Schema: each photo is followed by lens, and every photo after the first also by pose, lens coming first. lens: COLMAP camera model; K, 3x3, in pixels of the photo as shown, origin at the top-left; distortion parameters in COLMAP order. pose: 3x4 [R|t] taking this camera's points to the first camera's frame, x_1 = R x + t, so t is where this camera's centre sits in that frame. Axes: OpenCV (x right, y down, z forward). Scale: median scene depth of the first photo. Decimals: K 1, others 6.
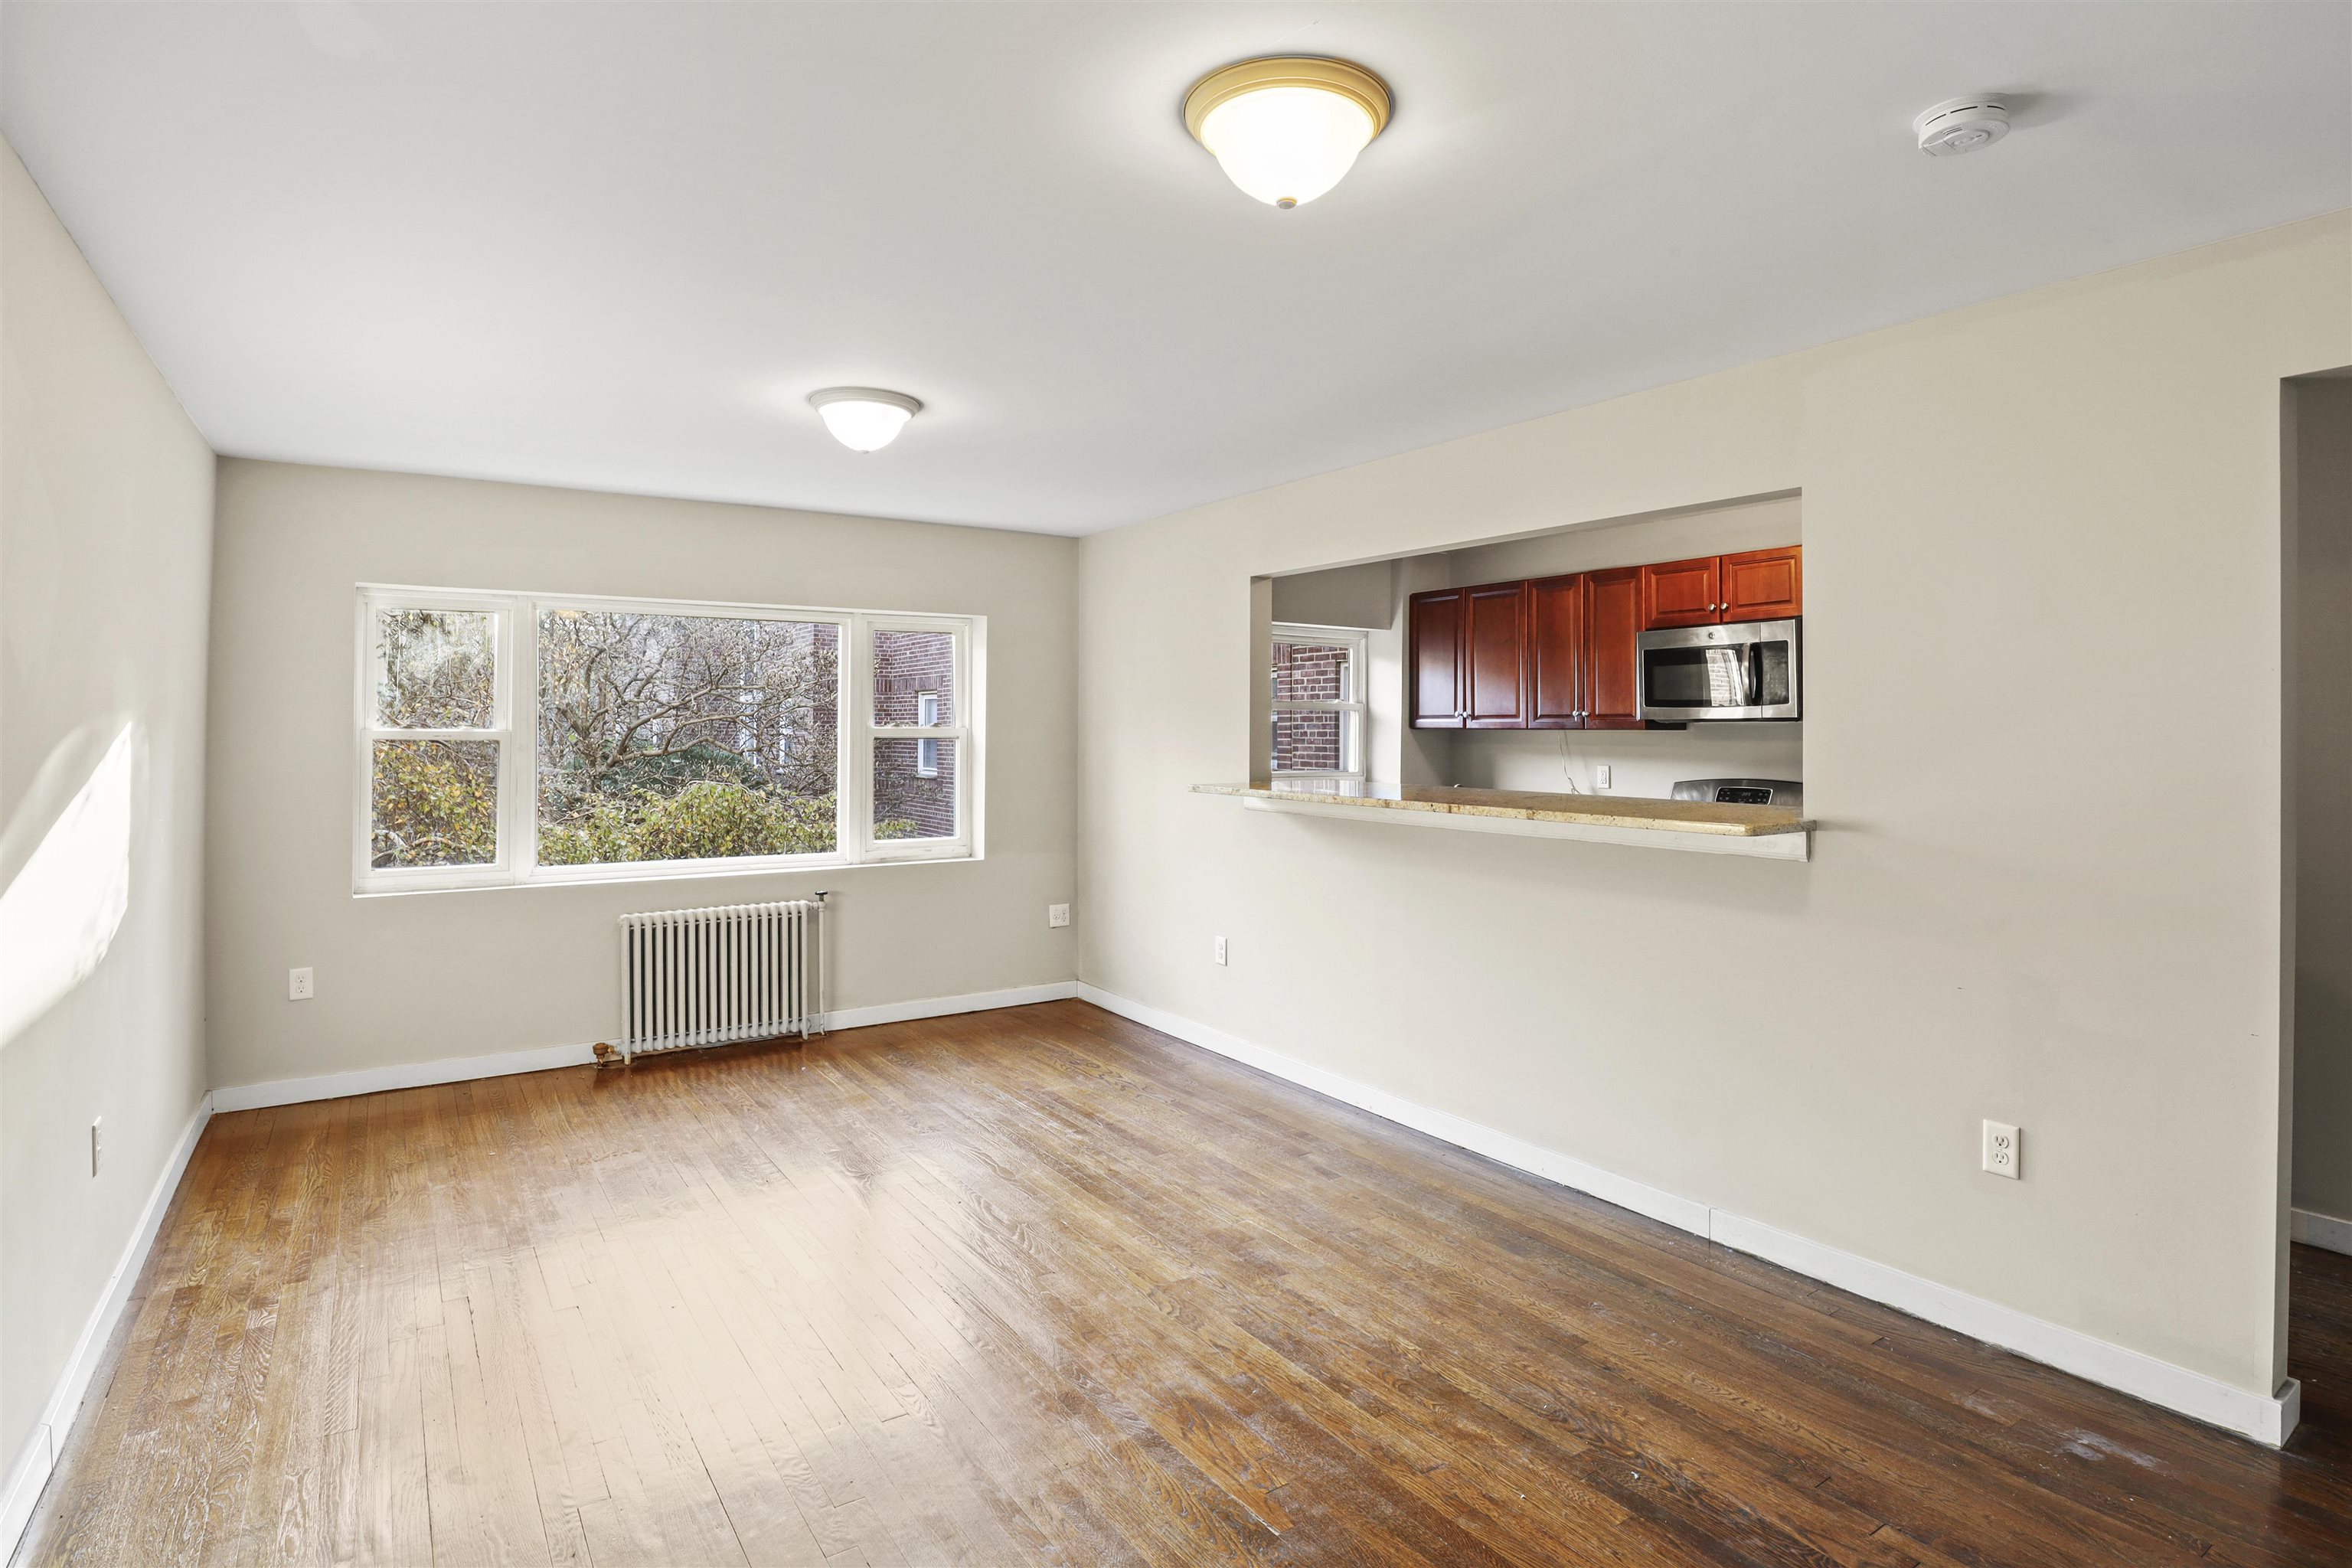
lens RADIAL K [[1269.2, 0, 1175.4], [0, 1269.2, 724.0], [0, 0, 1]] dist [0.000305, 0.001082]
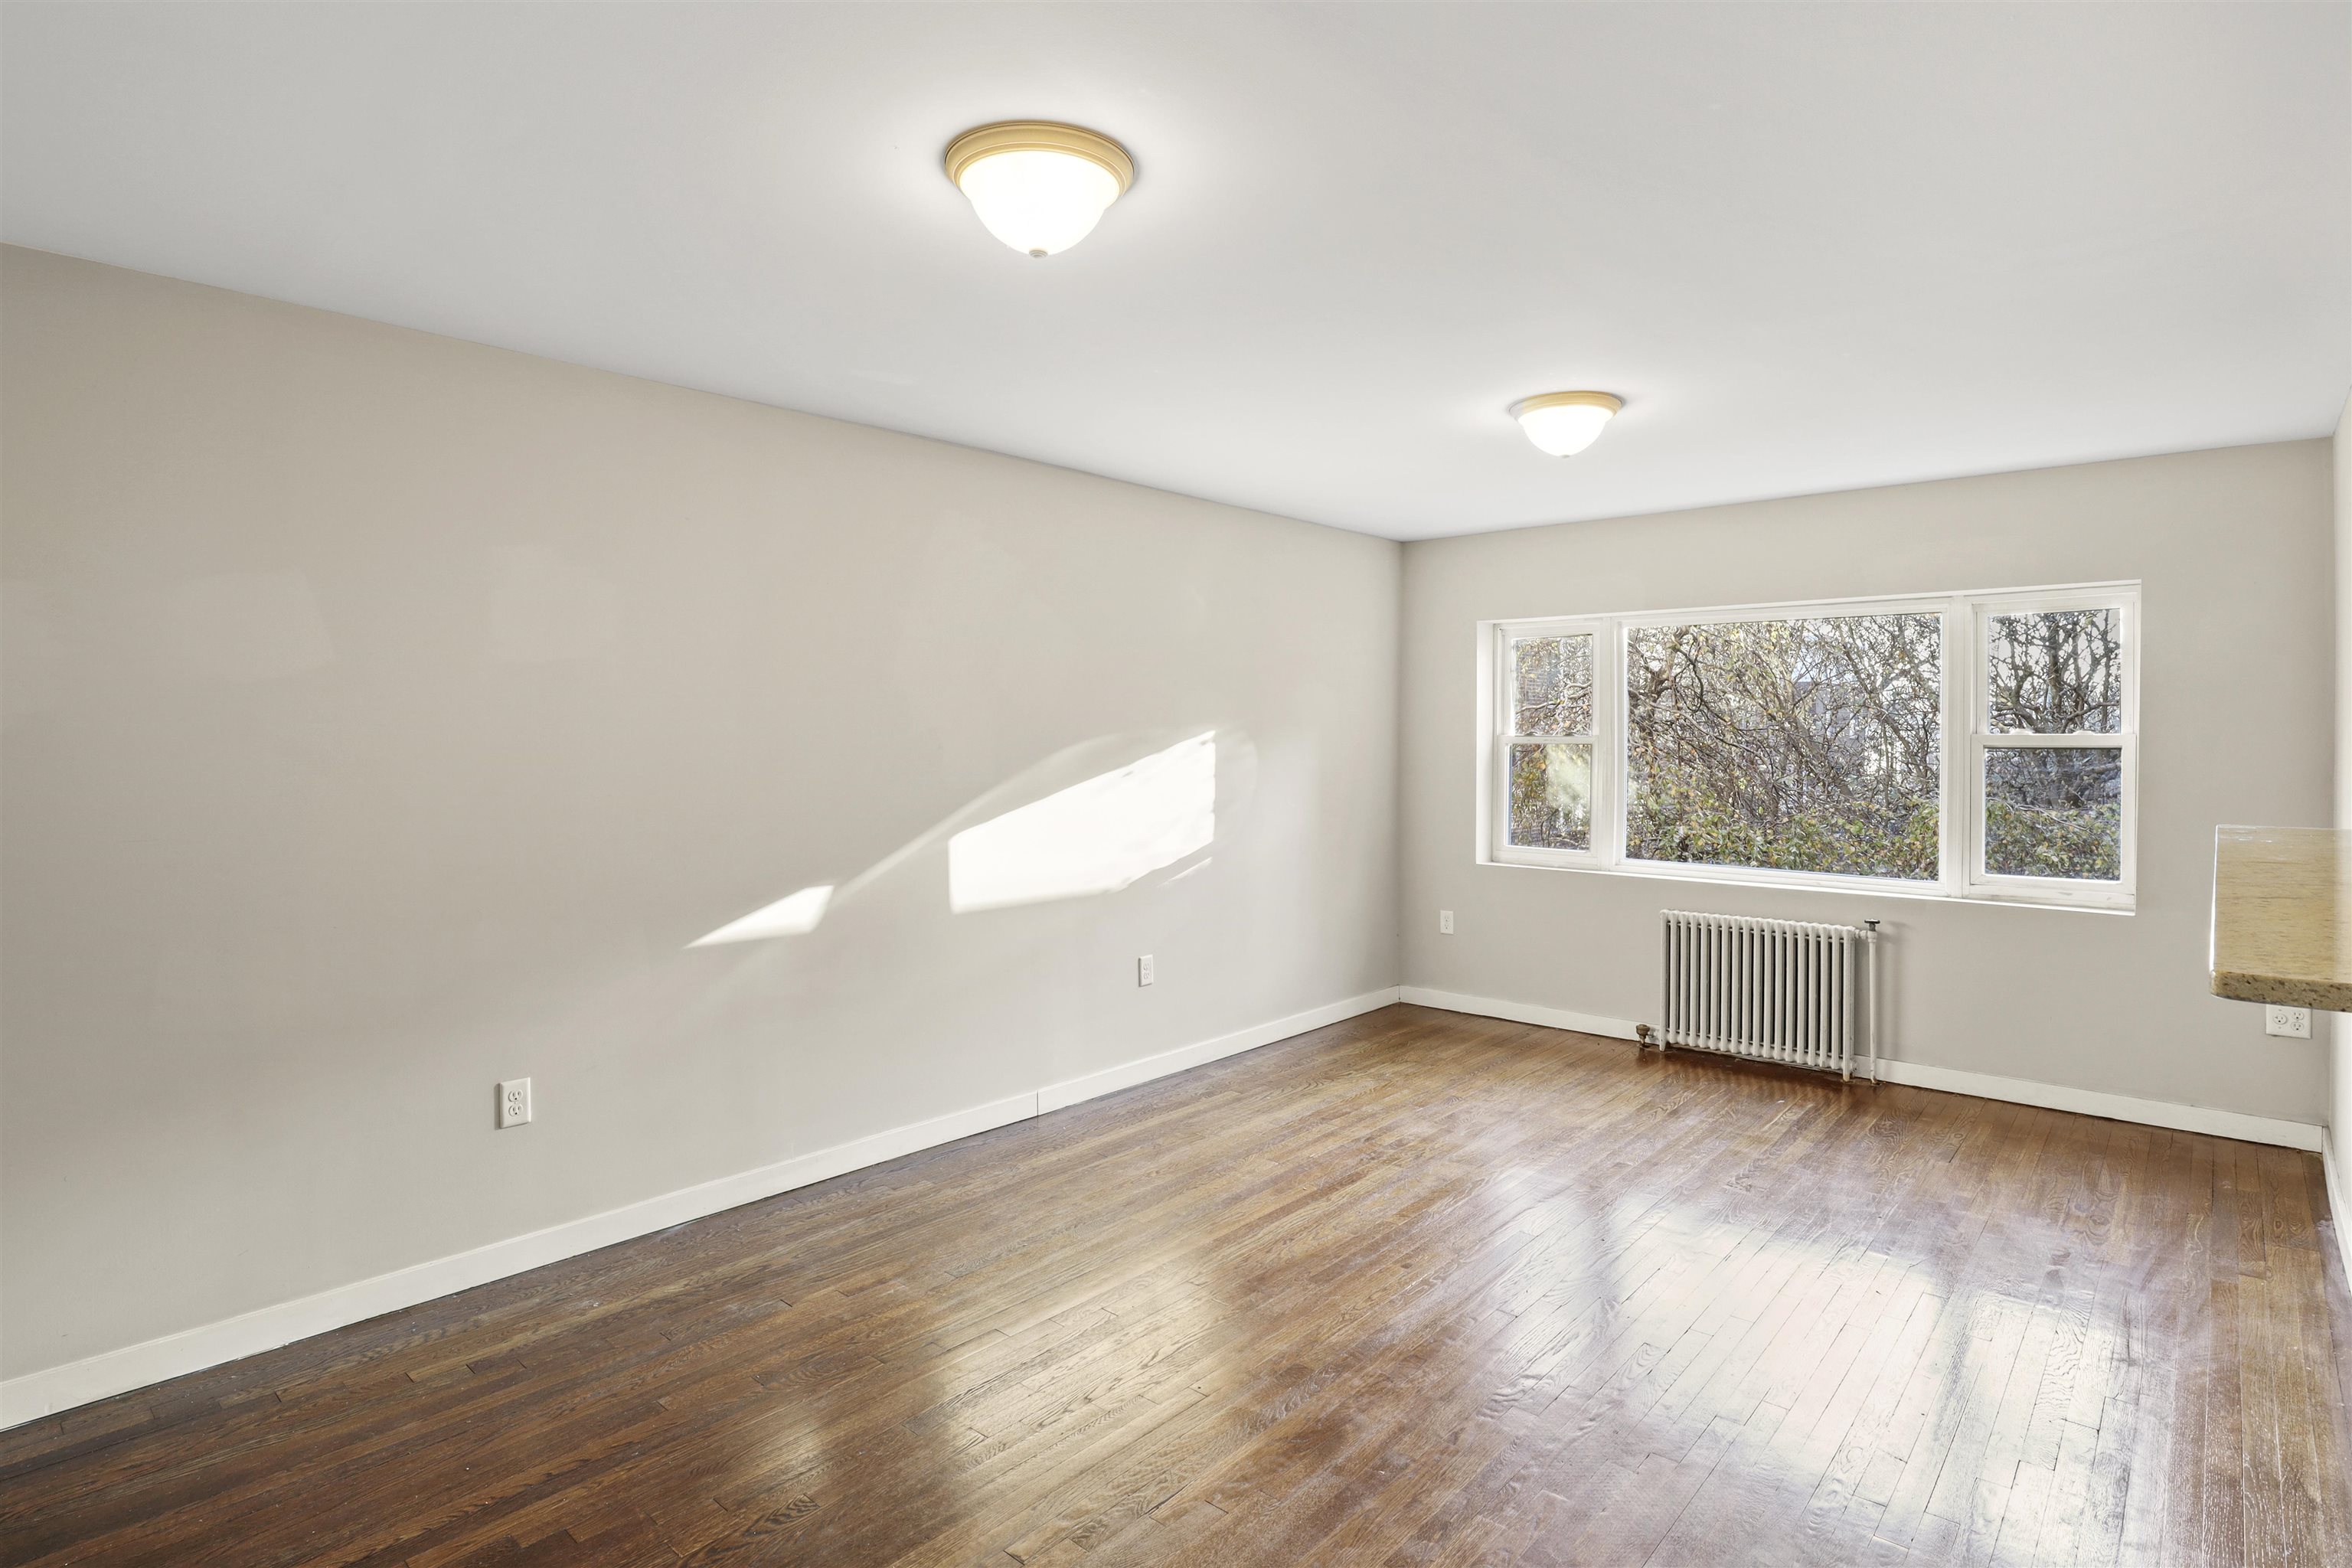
lens RADIAL K [[1269.2, 0, 1207.9], [0, 1269.2, 738.5], [0, 0, 1]] dist [0.000305, 0.001082]
pose [[0.255892, 0.004250, -0.966696, 0.497723], [0.001917, 0.999986, 0.004904, 0.000795], [0.966704, -0.003109, 0.255880, 0.361032]]
